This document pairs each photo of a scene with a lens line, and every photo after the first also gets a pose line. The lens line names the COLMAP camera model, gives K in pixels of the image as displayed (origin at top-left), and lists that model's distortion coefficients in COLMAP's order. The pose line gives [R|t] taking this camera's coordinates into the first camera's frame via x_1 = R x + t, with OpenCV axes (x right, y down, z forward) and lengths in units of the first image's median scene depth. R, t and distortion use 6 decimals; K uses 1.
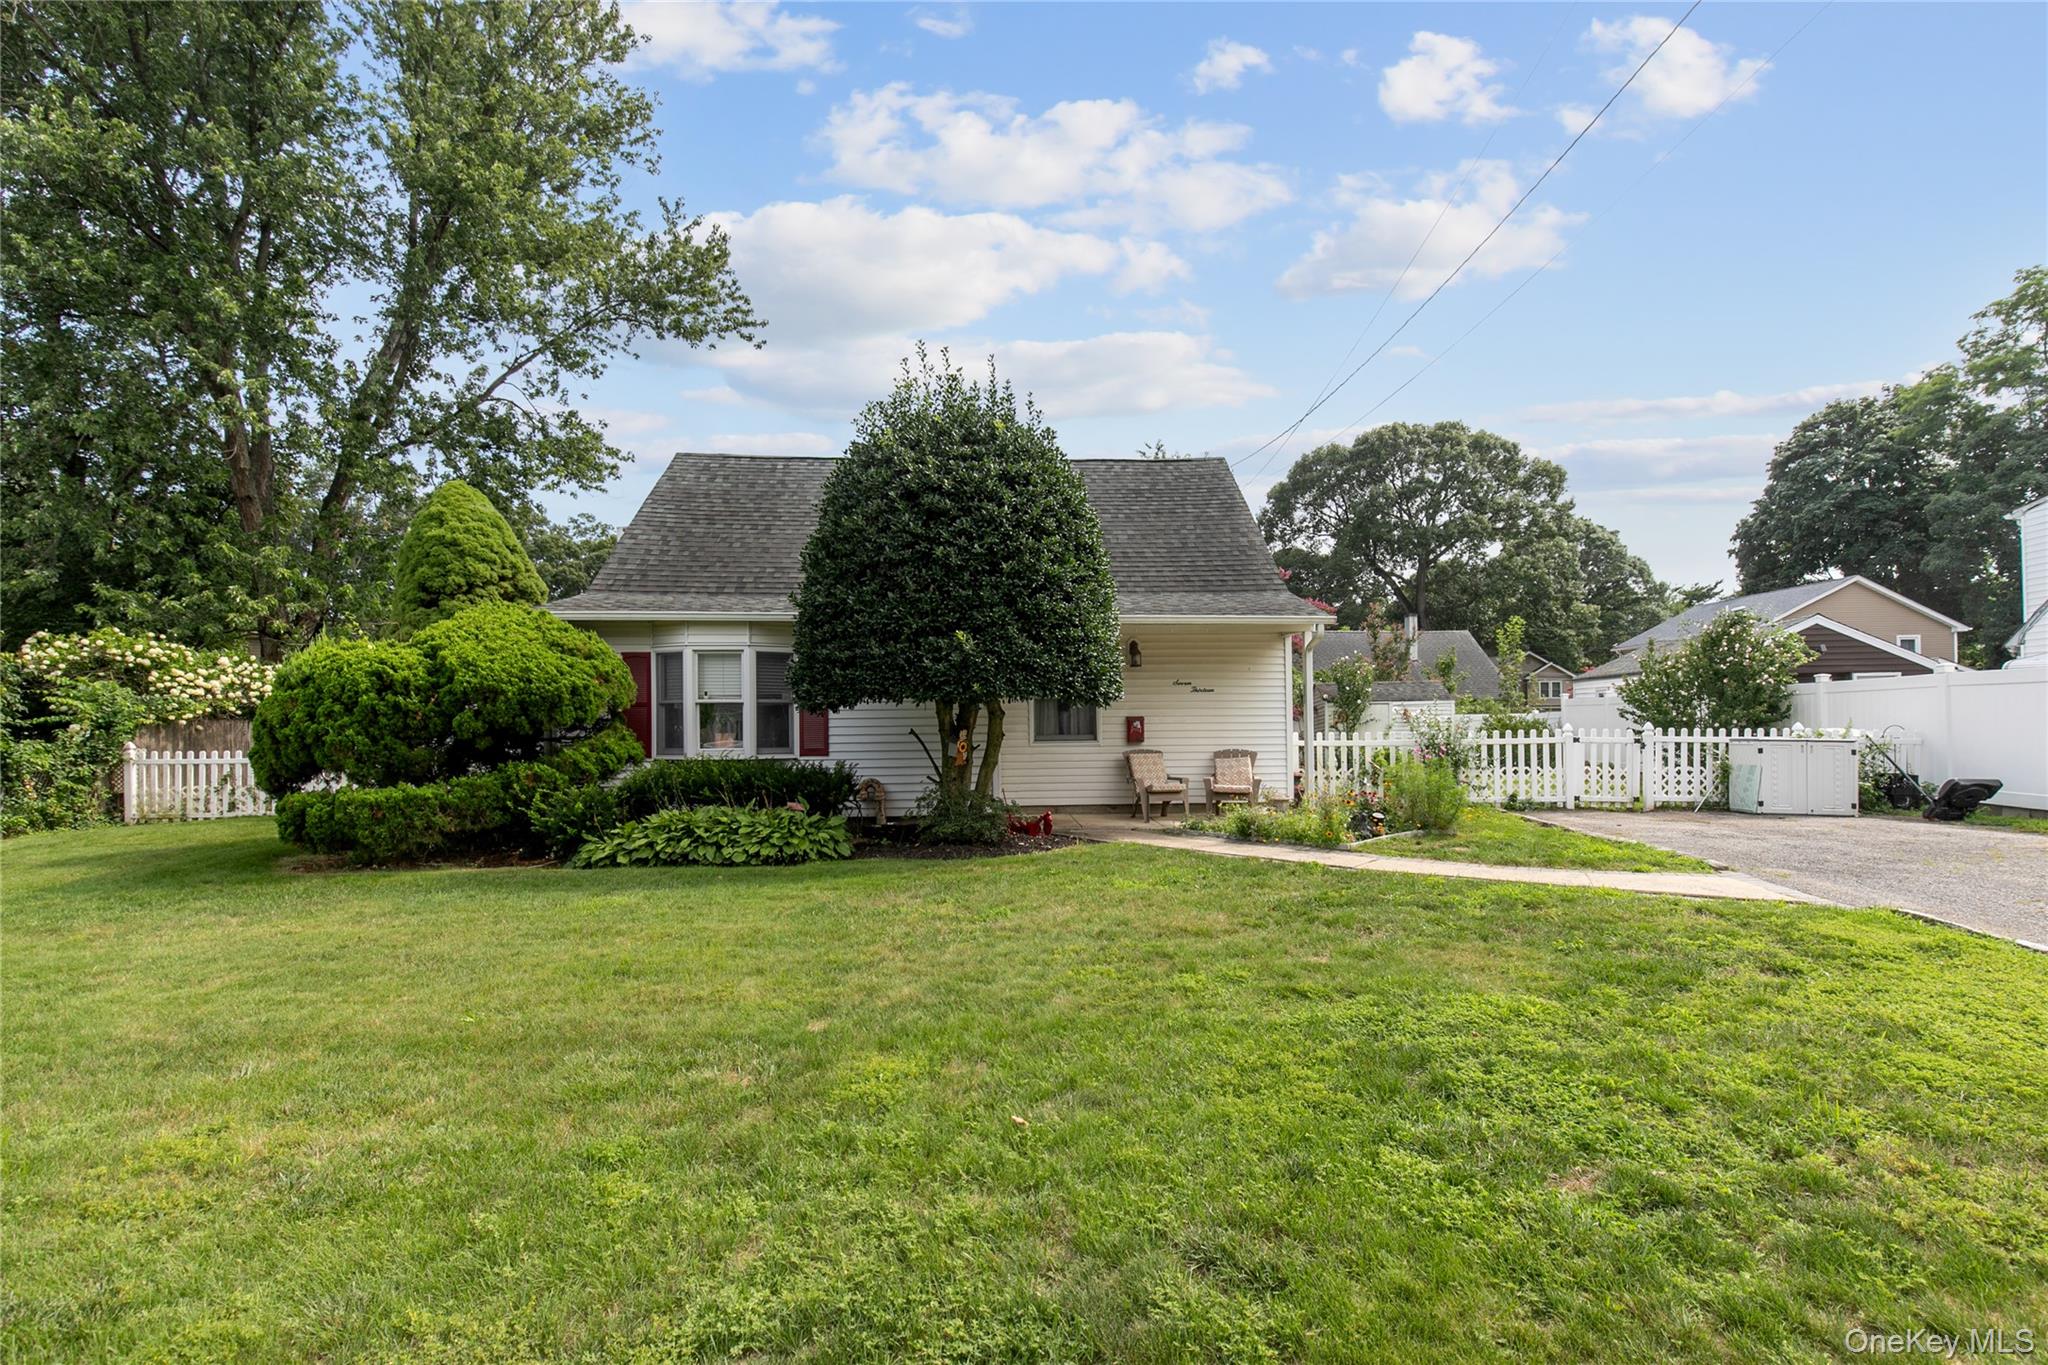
lens RADIAL K [[955.4, 0, 1028.9], [0, 955.4, 713.0], [0, 0, 1]] dist [-0.000073, -0.000265]
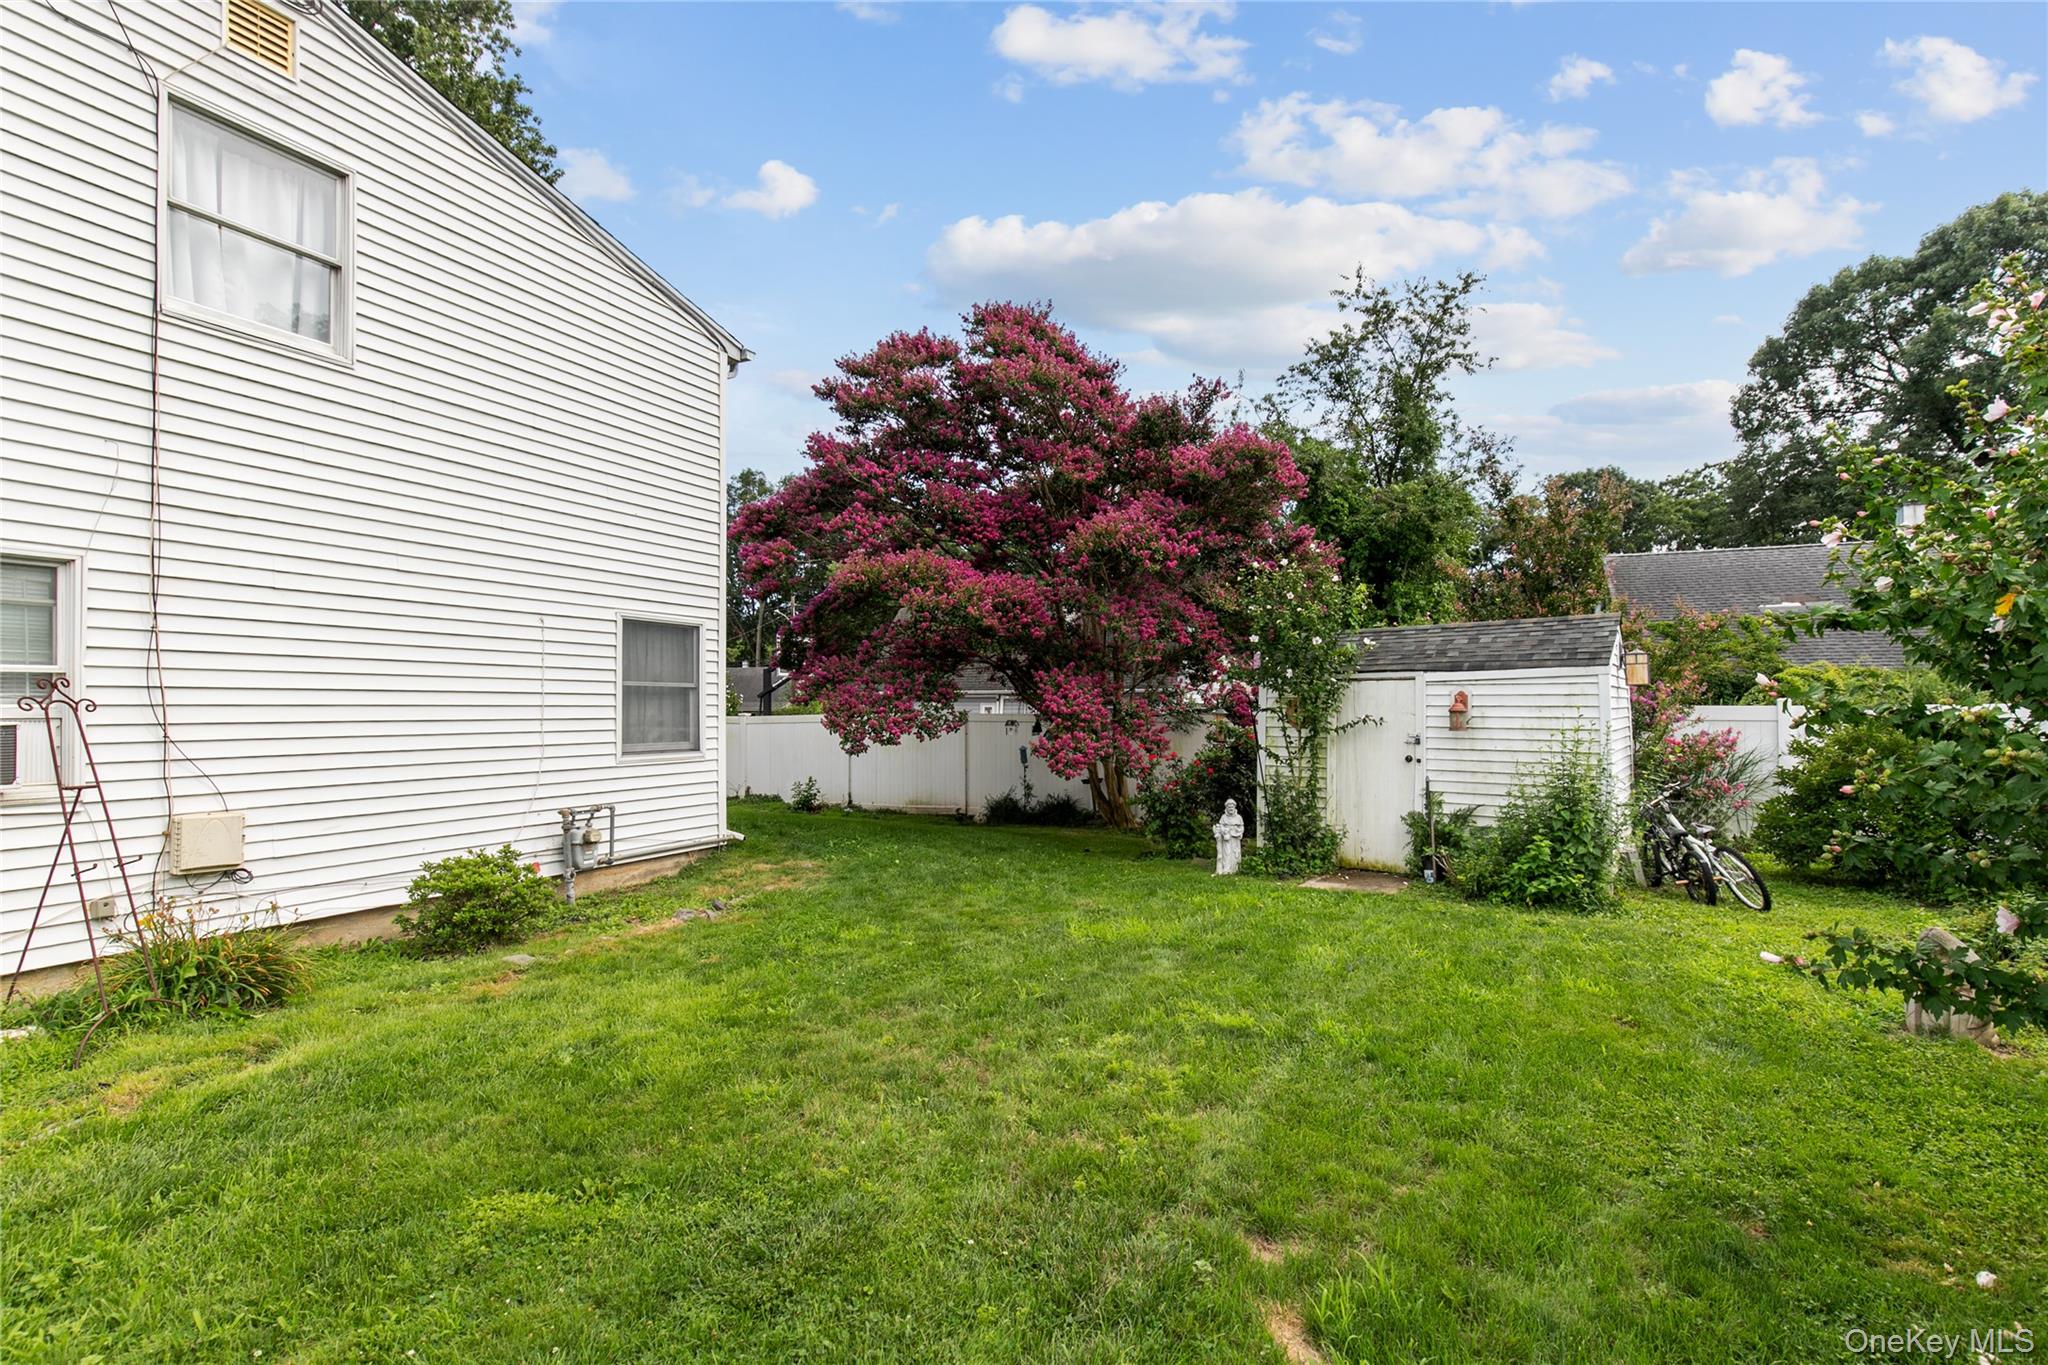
lens RADIAL K [[927.9, 0, 1036.2], [0, 927.9, 688.3], [0, 0, 1]] dist [0.002097, -0.000507]
pose [[0.865758, -0.007221, -0.500411, 0.731909], [0.003630, 0.999960, -0.008150, -0.005317], [0.500449, 0.005239, 0.865750, 1.035250]]
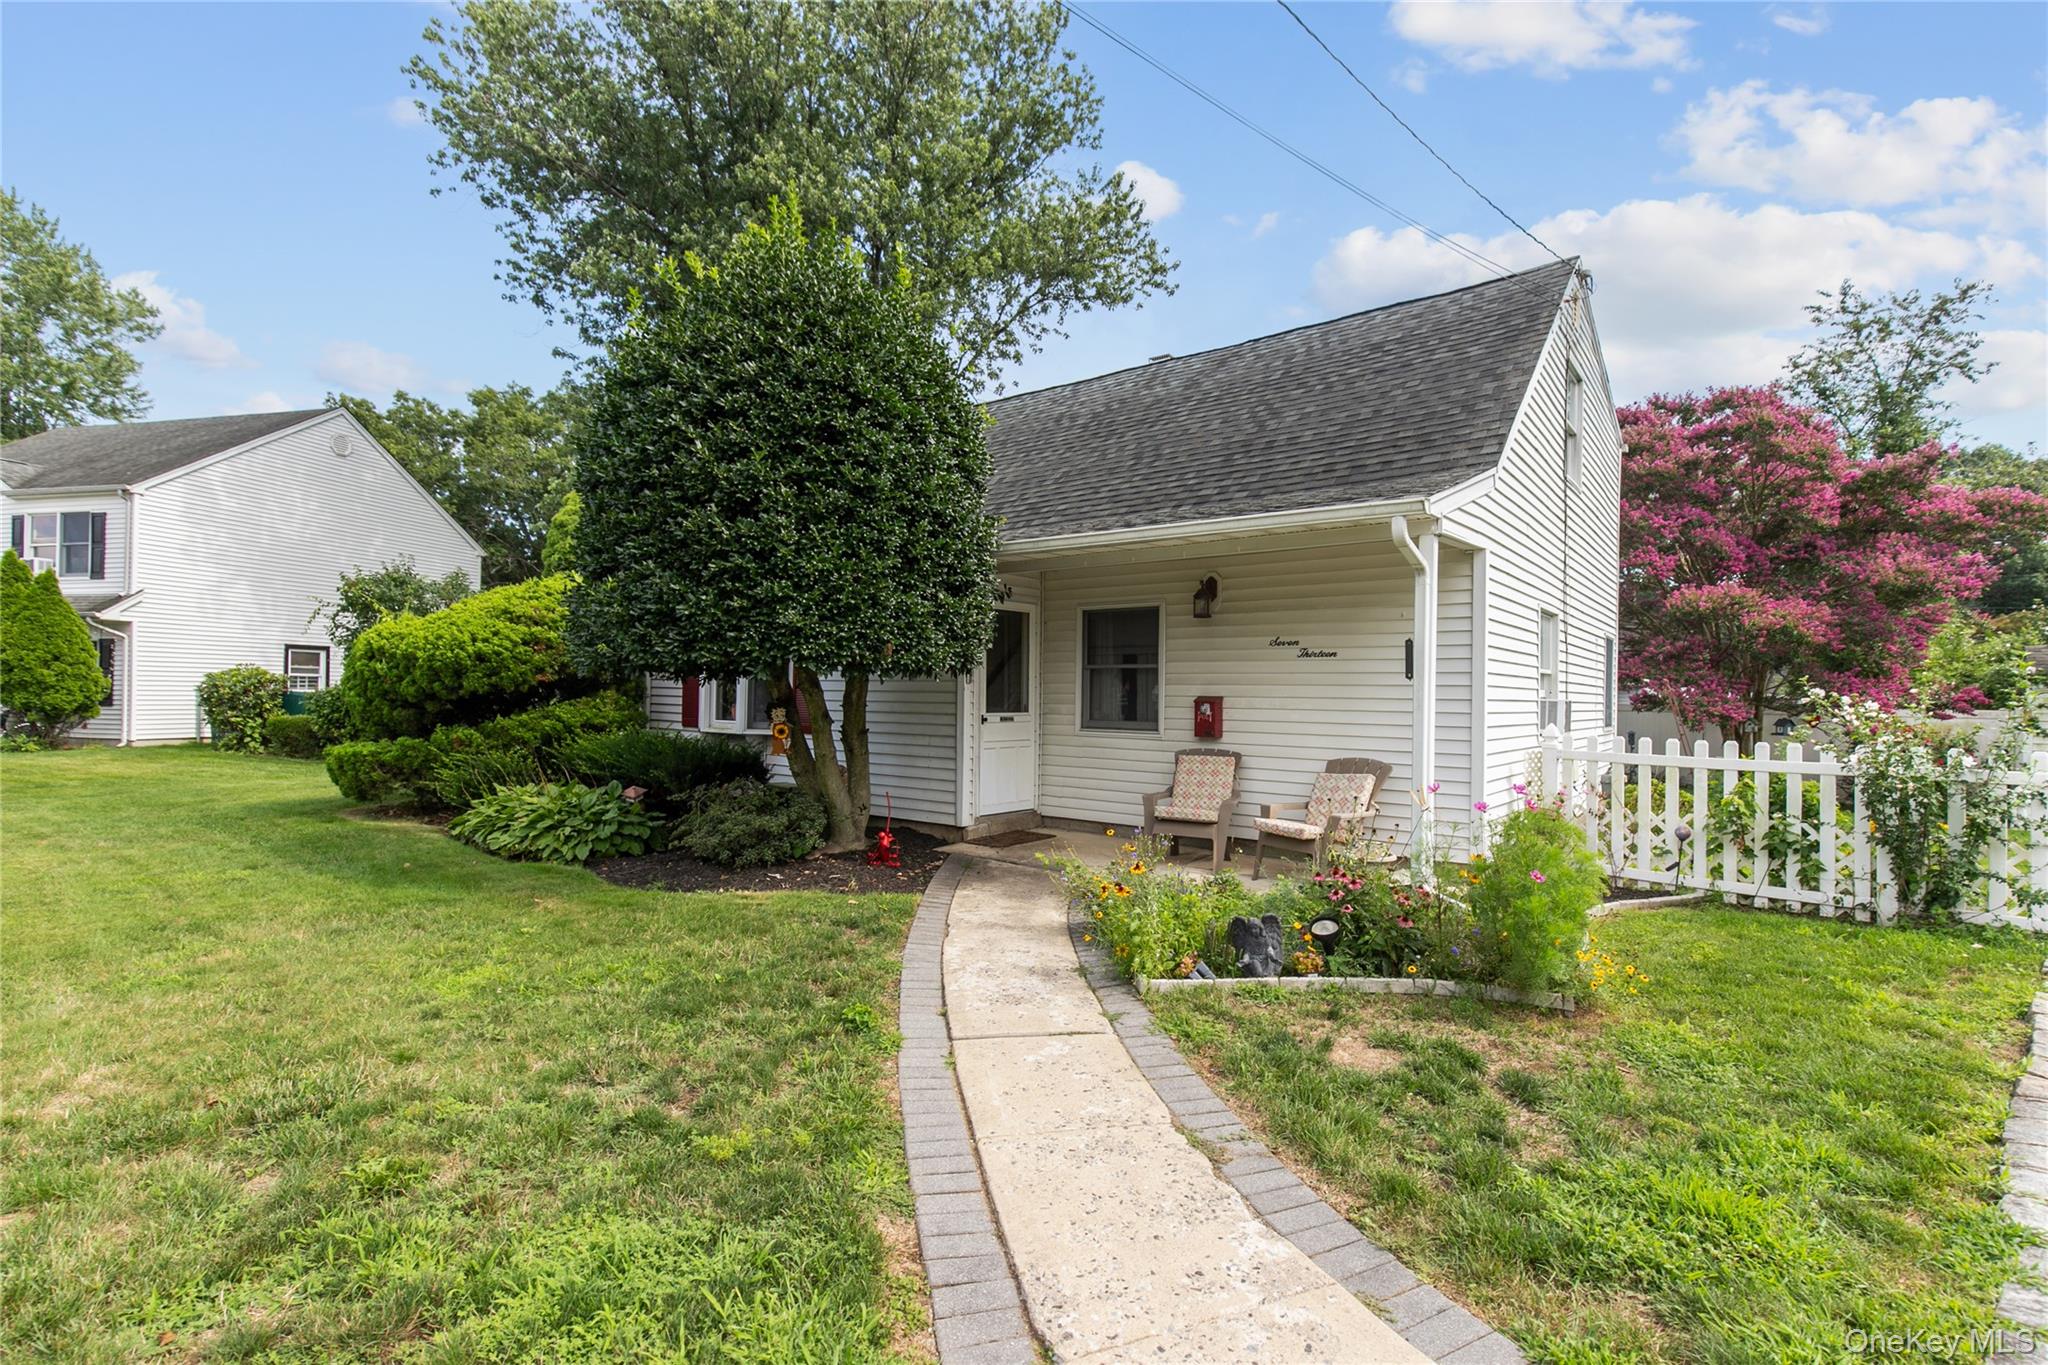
lens RADIAL K [[927.9, 0, 1036.2], [0, 927.9, 688.3], [0, 0, 1]] dist [0.002097, -0.000507]
pose [[0.753926, 0.015813, -0.656769, 0.405350], [-0.014966, 0.999864, 0.006892, -0.004131], [0.656789, 0.004633, 0.754060, 0.437932]]
